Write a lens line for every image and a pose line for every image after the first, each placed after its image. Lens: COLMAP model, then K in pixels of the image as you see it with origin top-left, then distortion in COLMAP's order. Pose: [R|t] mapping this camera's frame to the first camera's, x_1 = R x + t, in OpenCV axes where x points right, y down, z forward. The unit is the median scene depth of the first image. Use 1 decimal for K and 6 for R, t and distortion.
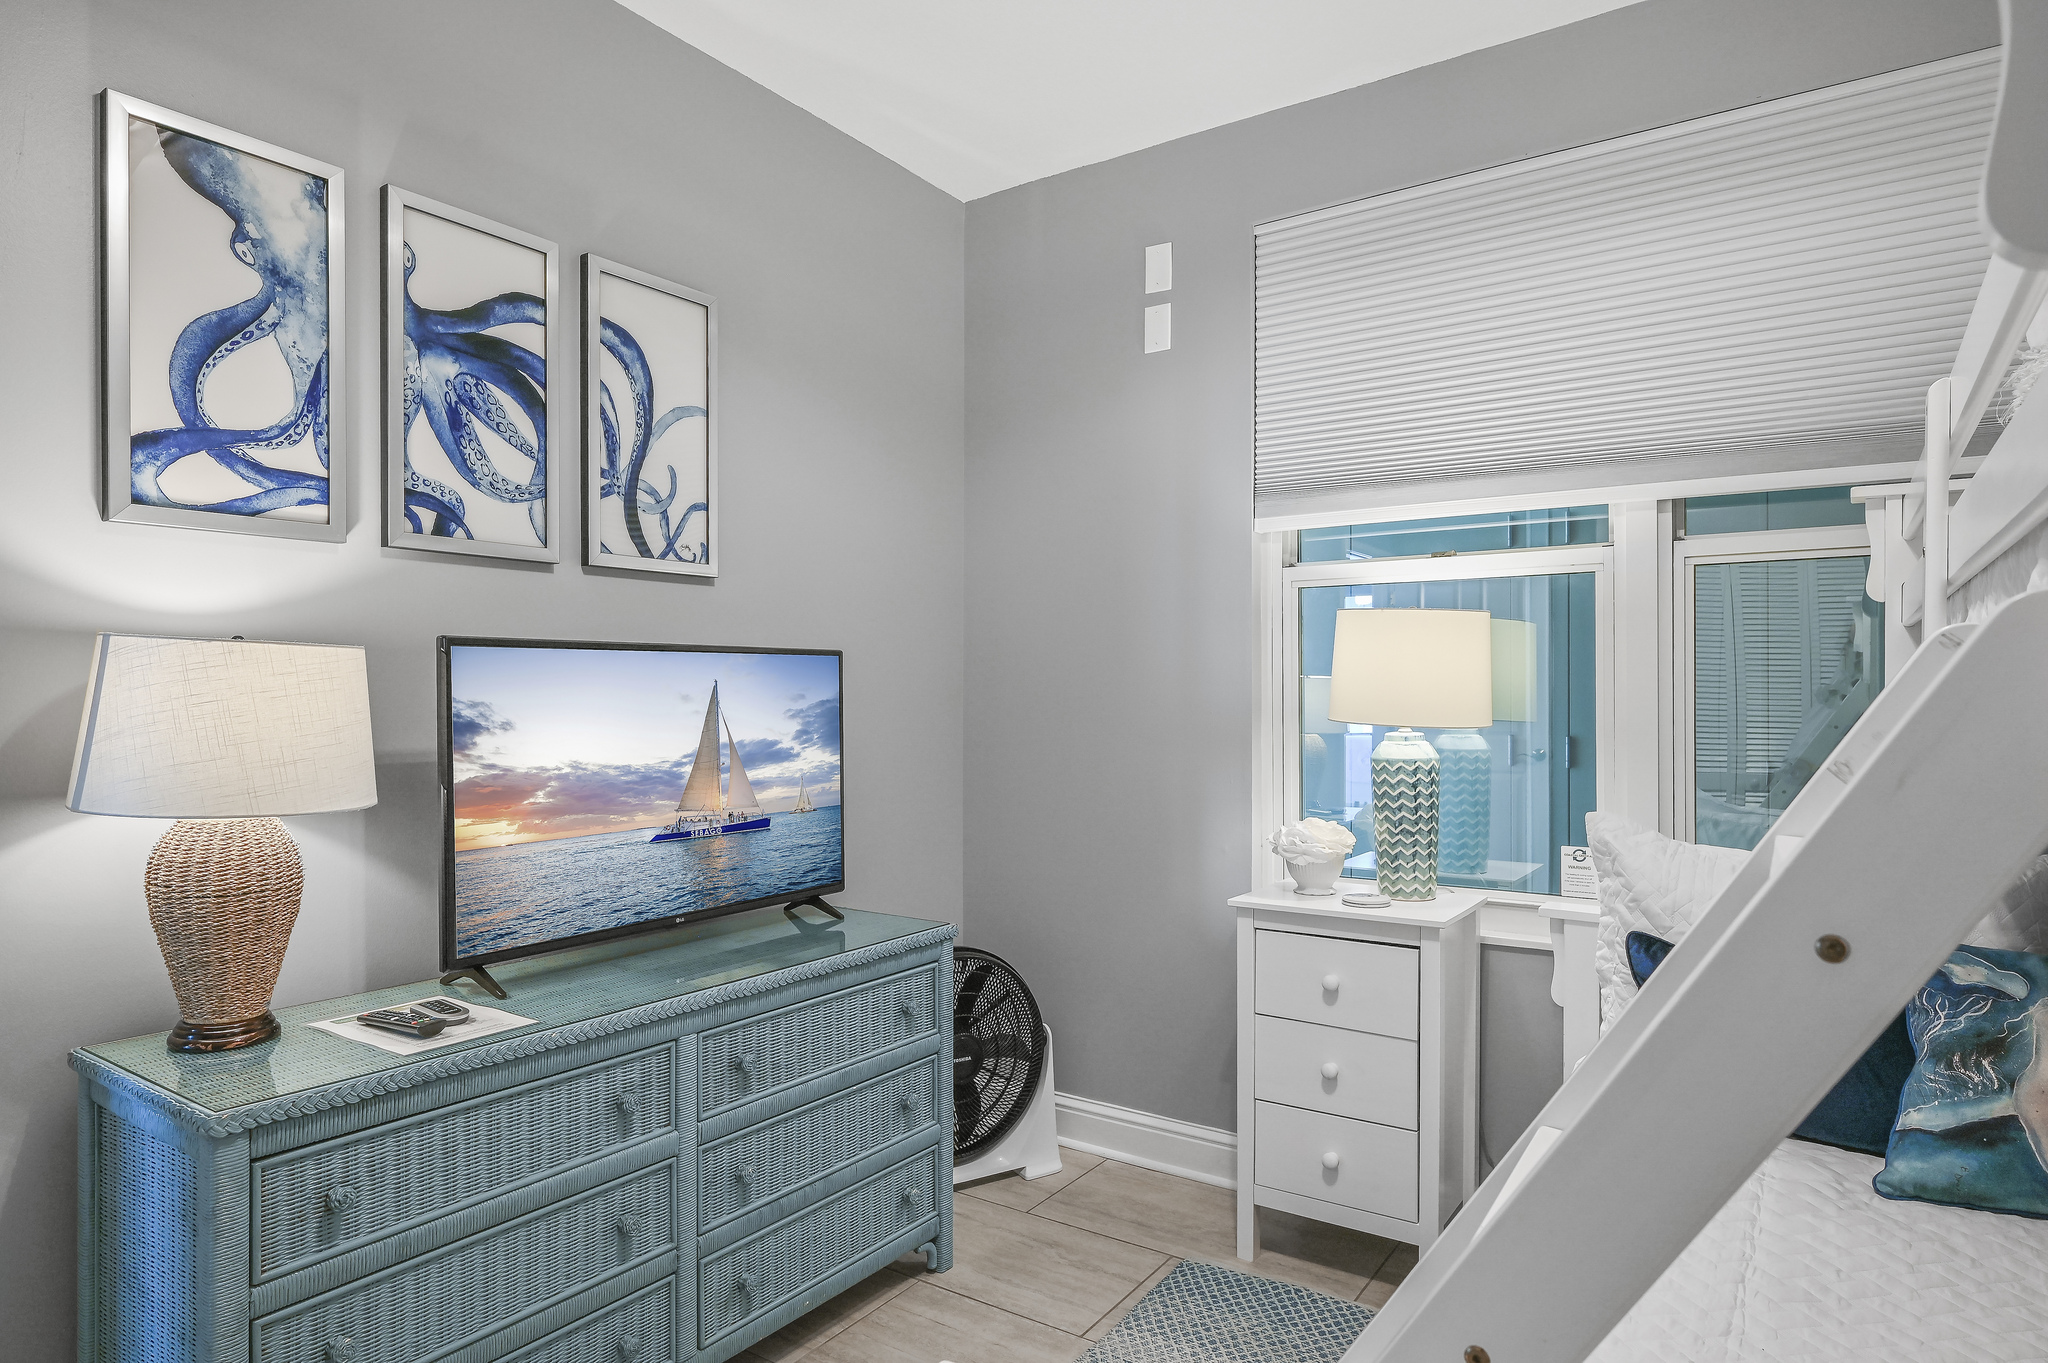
lens RADIAL K [[1197.2, 0, 1019.5], [0, 1197.2, 688.4], [0, 0, 1]] dist [0.005175, 0.000873]
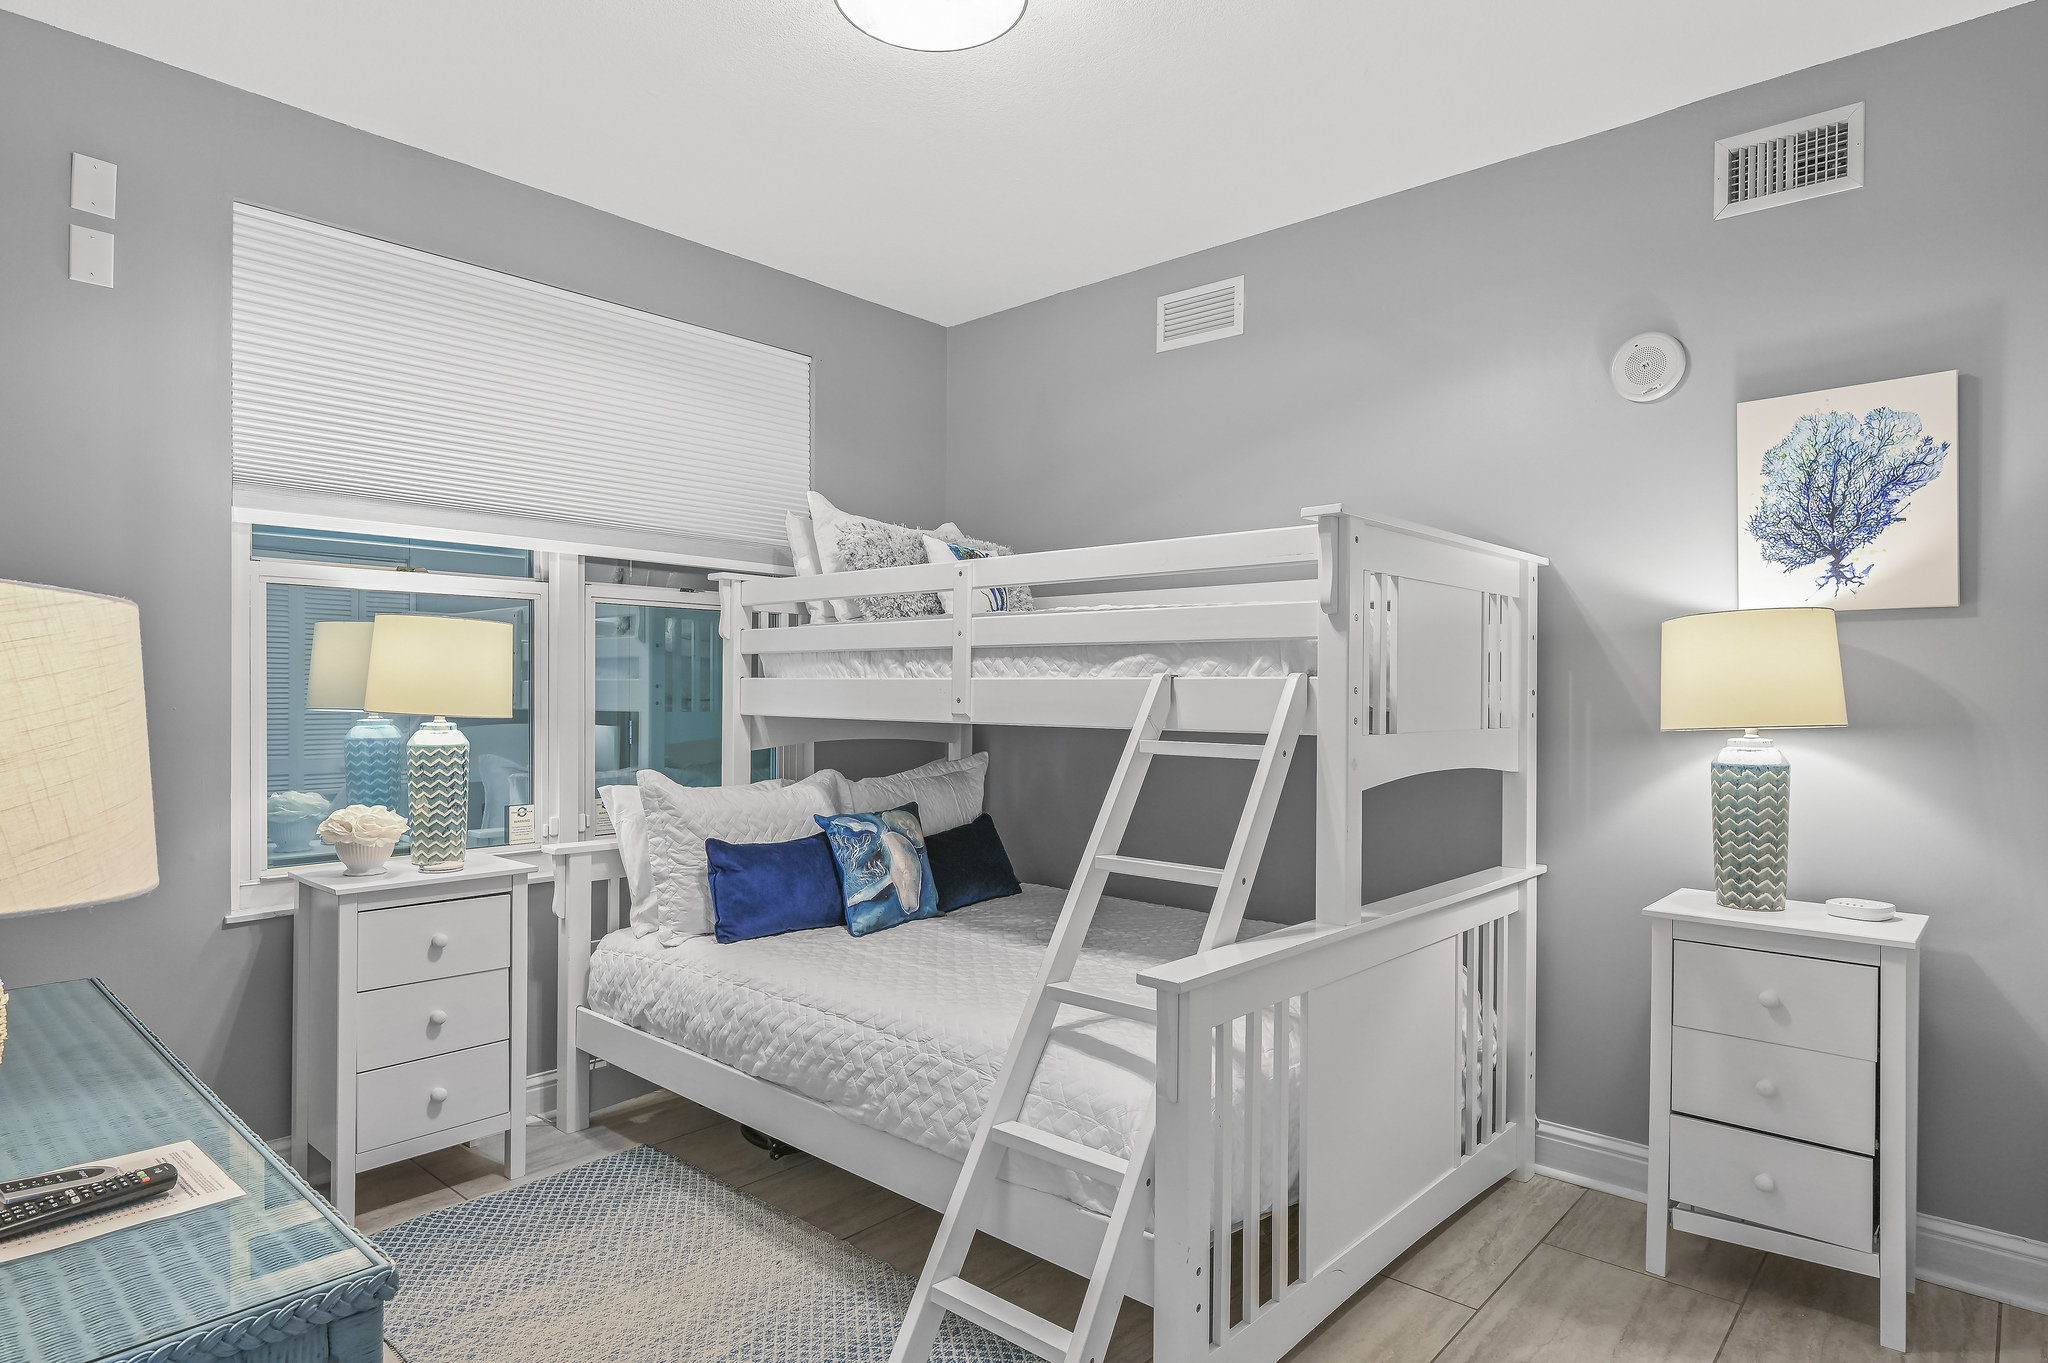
lens RADIAL K [[1135.6, 0, 1020.8], [0, 1135.6, 685.9], [0, 0, 1]] dist [-0.006708, -0.000451]
pose [[0.132630, 0.006291, 0.991146, -0.721644], [-0.009901, 0.999938, -0.005022, 0.000659], [-0.991116, -0.009147, 0.132684, 0.293492]]
